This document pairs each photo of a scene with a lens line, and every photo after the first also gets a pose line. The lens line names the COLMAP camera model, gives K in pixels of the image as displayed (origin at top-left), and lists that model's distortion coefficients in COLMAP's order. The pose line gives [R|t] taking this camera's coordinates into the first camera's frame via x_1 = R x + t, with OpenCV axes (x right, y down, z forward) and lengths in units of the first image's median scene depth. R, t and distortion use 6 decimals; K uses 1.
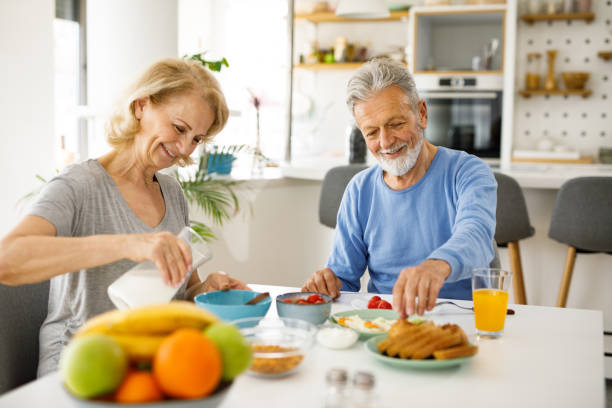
lens RADIAL K [[857.7, 0, 306.0], [0, 857.7, 204.0], [0, 0, 1]] dist [0.005491, -0.003409]
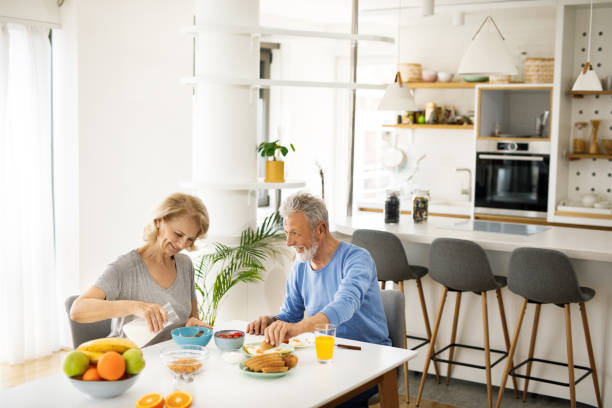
lens RADIAL K [[863.2, 0, 306.0], [0, 863.2, 204.0], [0, 0, 1]] dist [0.007007, -0.012188]
pose [[0.969671, 0.024988, -0.243132, 0.258964], [-0.025315, 0.999678, 0.001781, -0.076467], [0.243098, 0.004428, 0.969992, -0.325505]]
